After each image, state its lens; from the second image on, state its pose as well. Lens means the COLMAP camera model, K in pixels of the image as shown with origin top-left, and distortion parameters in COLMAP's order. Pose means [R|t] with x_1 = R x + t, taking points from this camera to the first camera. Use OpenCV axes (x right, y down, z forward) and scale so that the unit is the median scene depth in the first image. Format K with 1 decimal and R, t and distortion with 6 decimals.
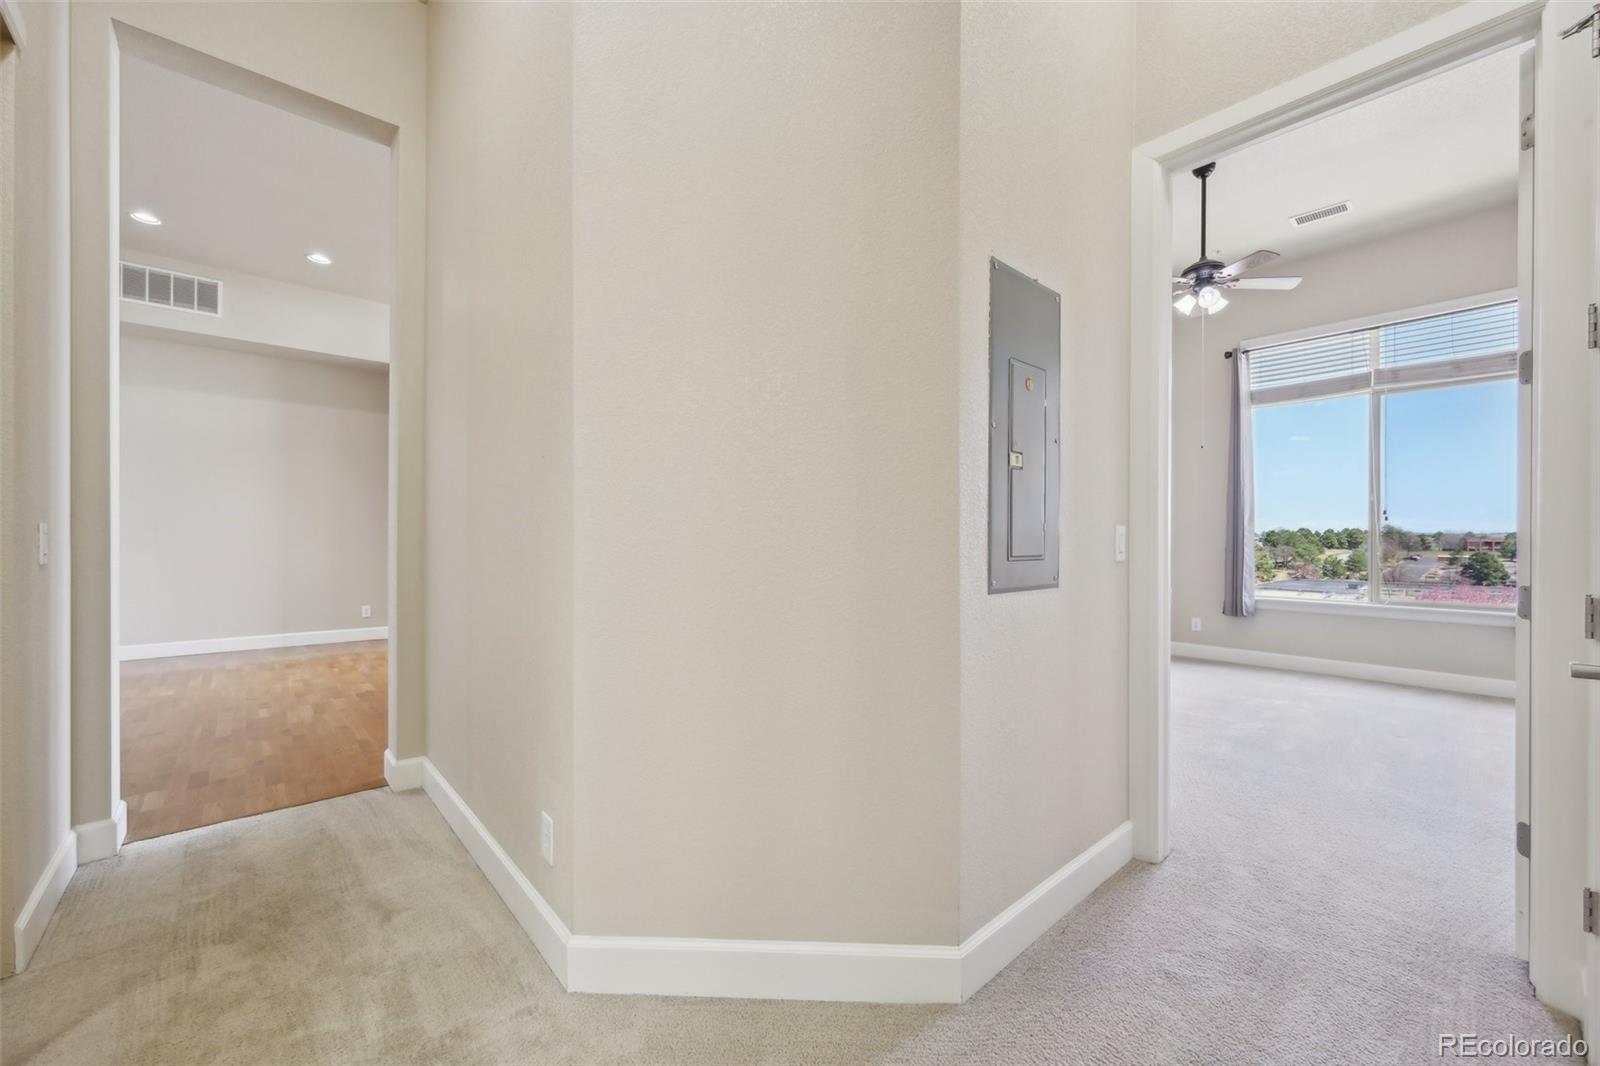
lens RADIAL K [[626.4, 0, 802.9], [0, 626.4, 540.5], [0, 0, 1]] dist [-0.002859, 0.001182]
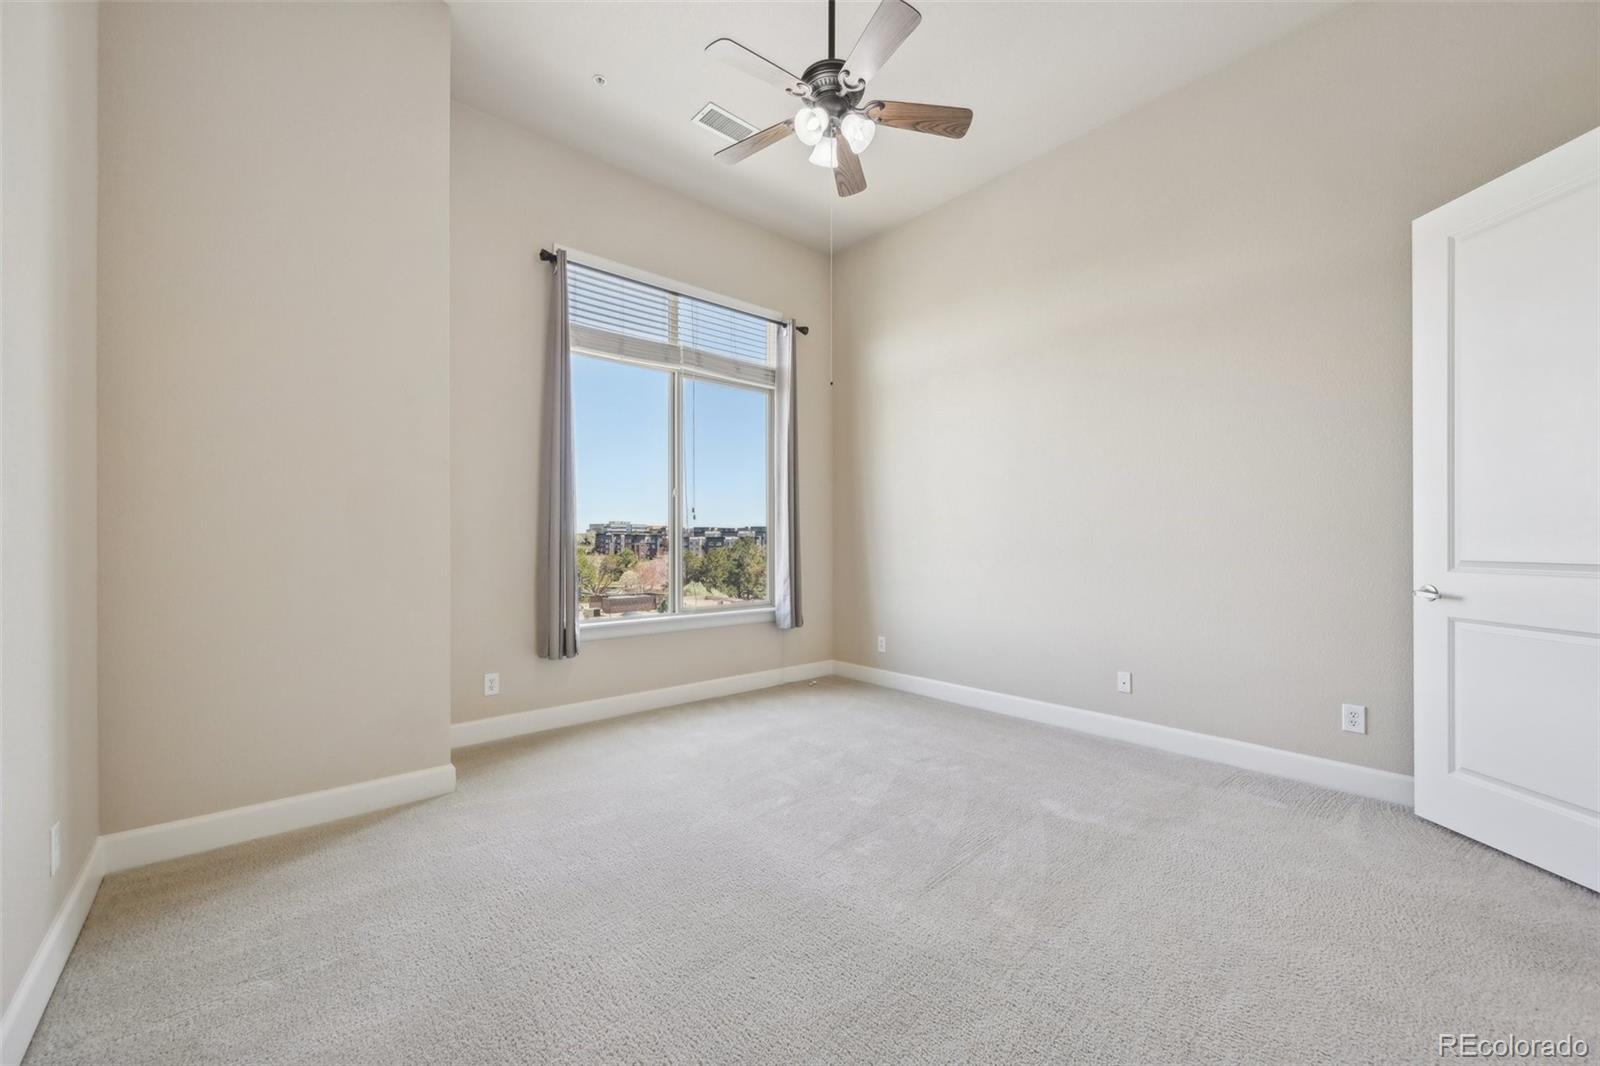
lens RADIAL K [[626.4, 0, 794.0], [0, 626.4, 537.8], [0, 0, 1]] dist [-0.002859, 0.001182]
pose [[0.022767, 0.002989, 0.999736, 0.040110], [0.006714, 0.999973, -0.003142, -0.001761], [-0.999718, 0.006783, 0.022746, 0.734554]]
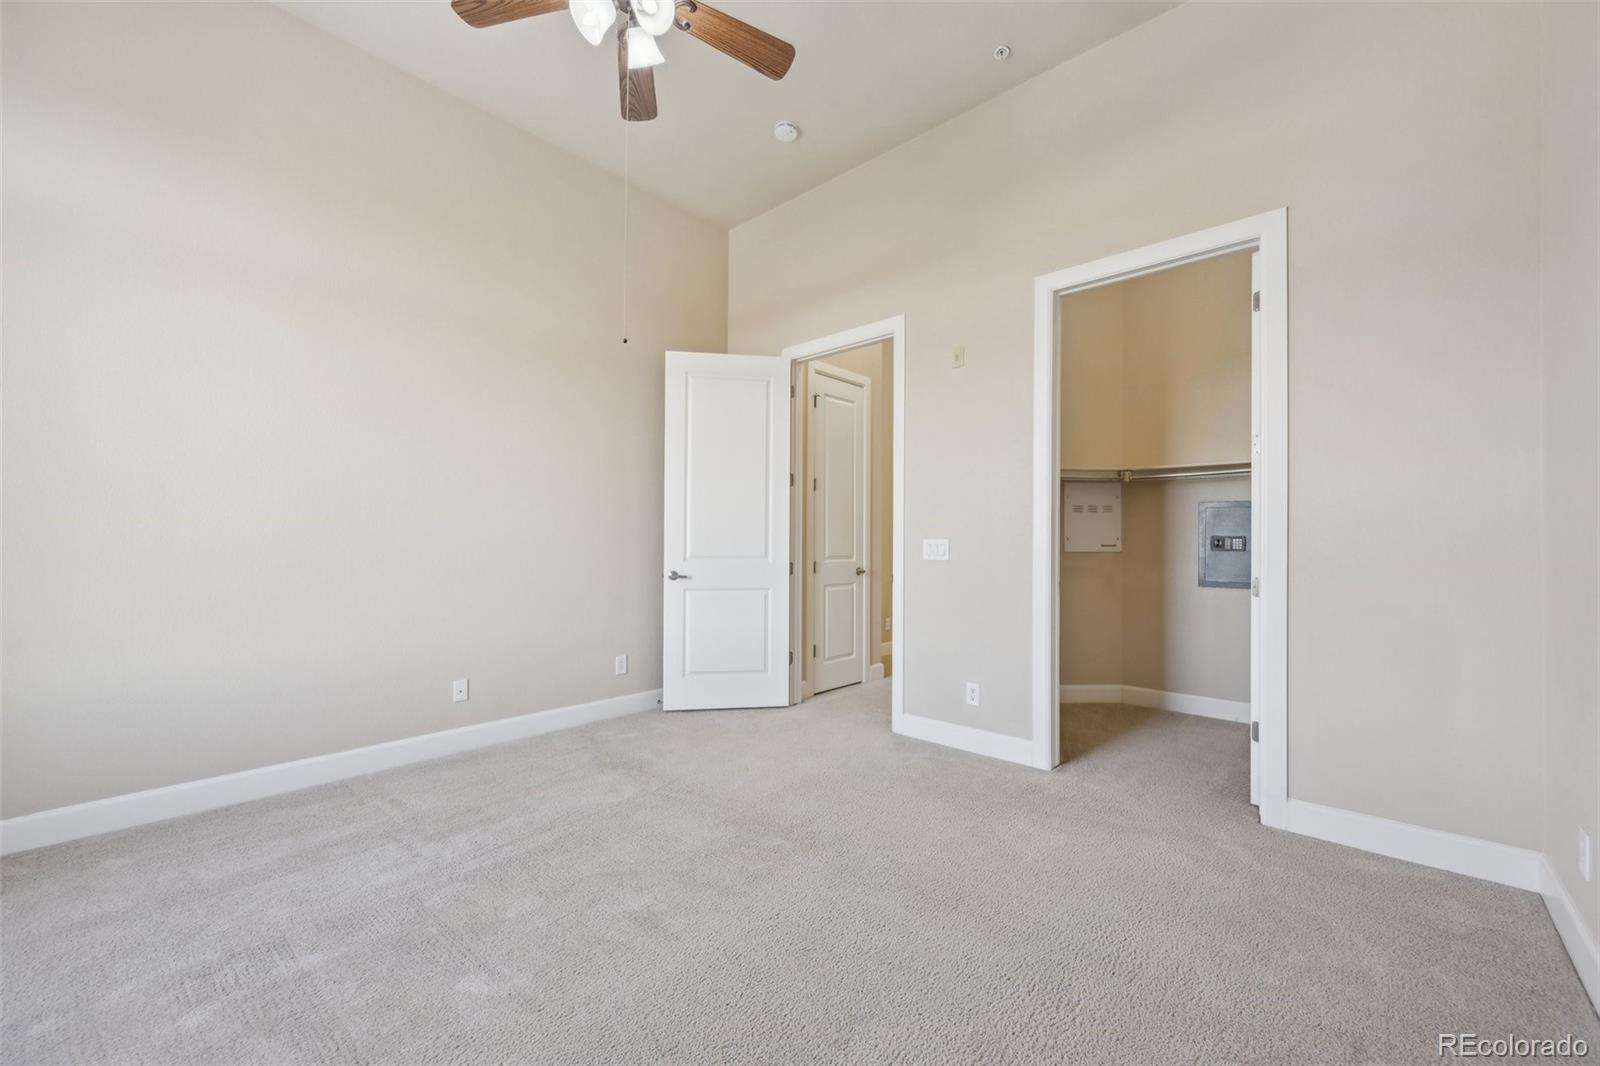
lens RADIAL K [[626.4, 0, 807.7], [0, 626.4, 540.9], [0, 0, 1]] dist [-0.002859, 0.001182]
pose [[-0.994015, -0.006341, -0.109062, 0.401381], [-0.005940, 0.999974, -0.004001, -0.000616], [0.109084, -0.003329, -0.994027, 1.048897]]
